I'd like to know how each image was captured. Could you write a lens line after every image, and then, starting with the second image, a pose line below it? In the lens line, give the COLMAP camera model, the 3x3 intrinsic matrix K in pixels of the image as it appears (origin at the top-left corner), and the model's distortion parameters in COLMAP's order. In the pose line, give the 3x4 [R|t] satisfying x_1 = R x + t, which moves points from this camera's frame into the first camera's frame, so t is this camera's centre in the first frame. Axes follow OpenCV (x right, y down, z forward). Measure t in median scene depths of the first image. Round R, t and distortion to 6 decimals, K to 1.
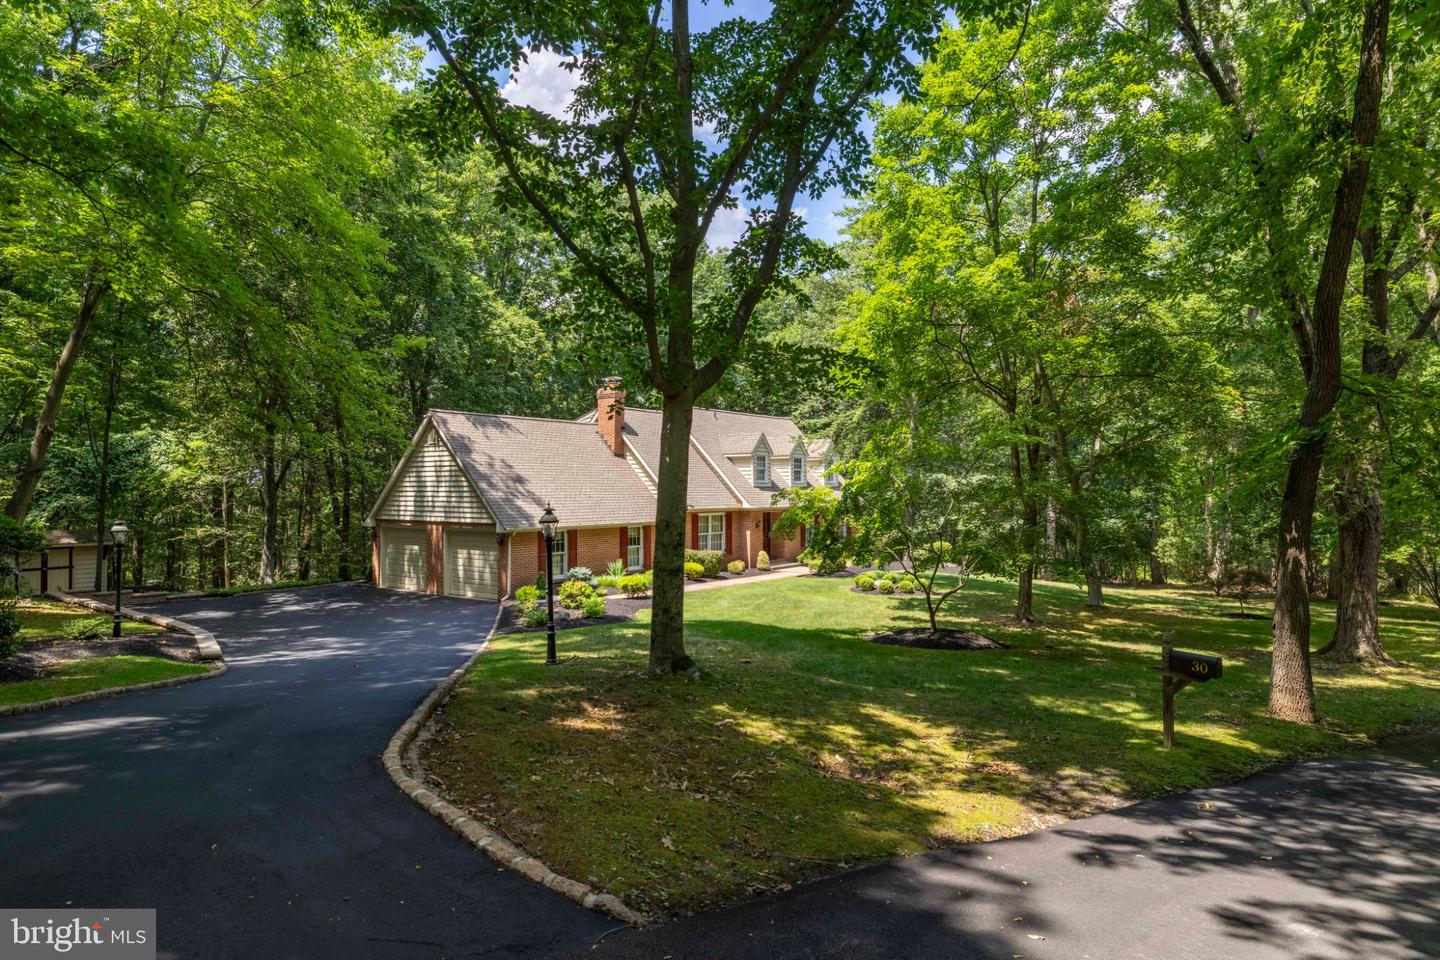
lens RADIAL K [[820.4, 0, 720.0], [0, 820.4, 480.0], [0, 0, 1]] dist [0.006695, 0.001593]
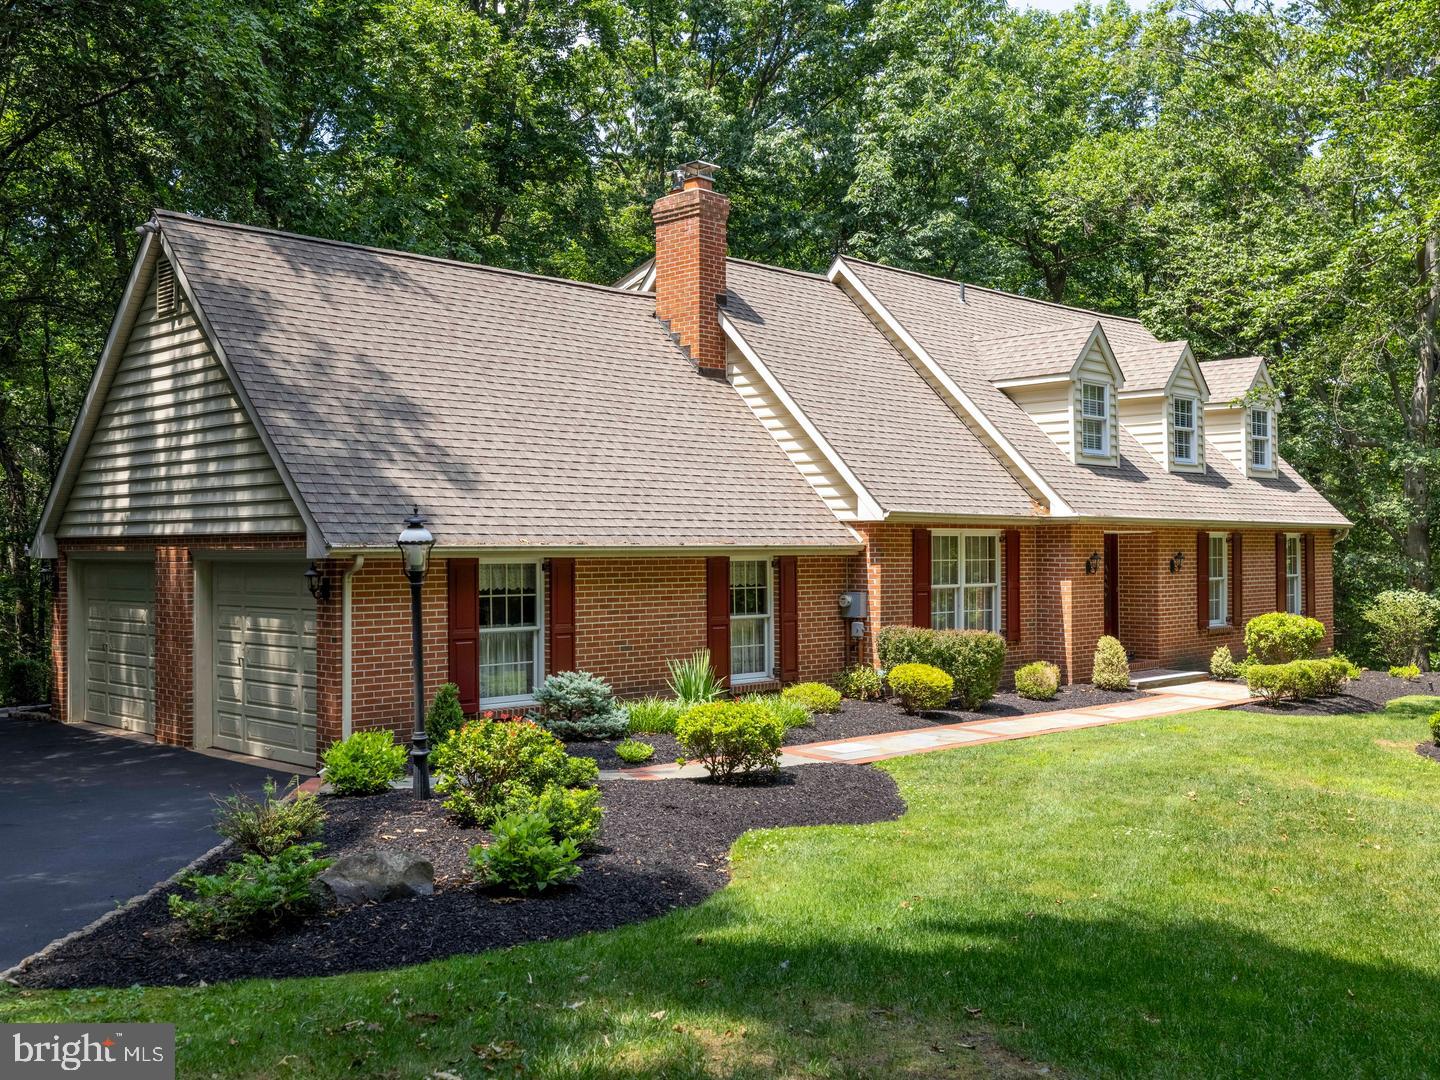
lens RADIAL K [[1382.2, 0, 720.0], [0, 1382.2, 540.0], [0, 0, 1]] dist [0.008545, -0.003662]
pose [[0.988946, -0.004062, -0.148221, -0.032414], [0.004186, 0.999991, 0.000521, 0.052600], [0.148217, -0.001136, 0.988954, 0.455101]]
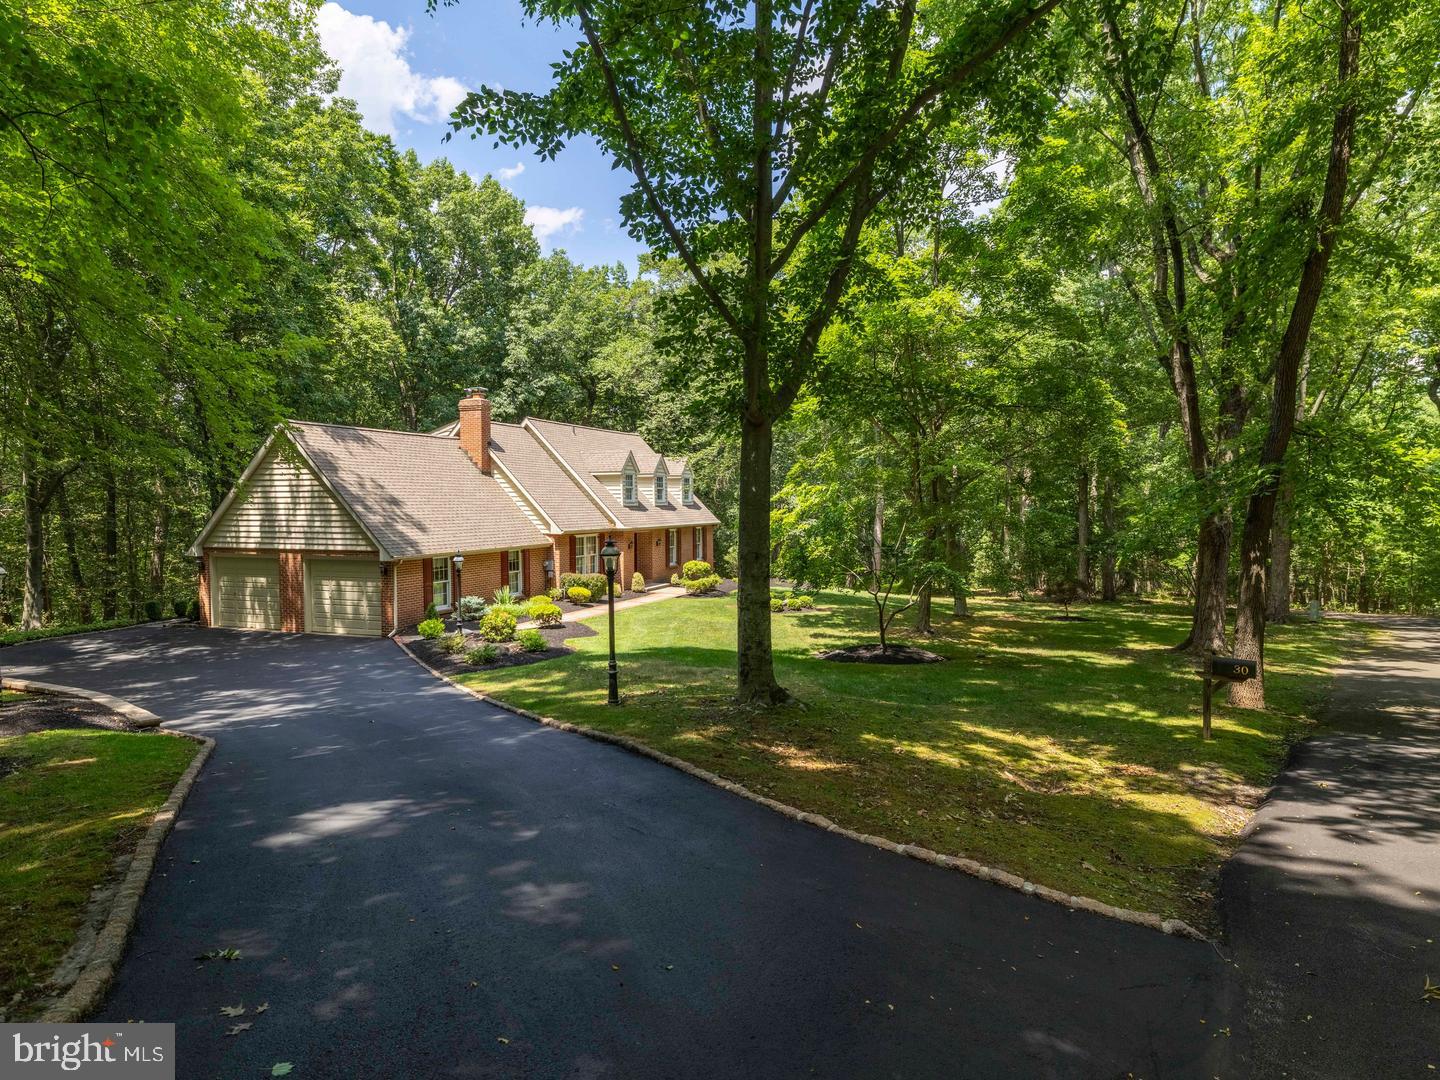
lens RADIAL K [[840.6, 0, 720.0], [0, 840.6, 540.0], [0, 0, 1]] dist [0.003889, 0.001127]
pose [[0.962105, -0.015376, 0.272244, -0.152051], [0.000516, 0.998510, 0.054568, -0.007929], [-0.272678, -0.052360, 0.960680, 0.019529]]
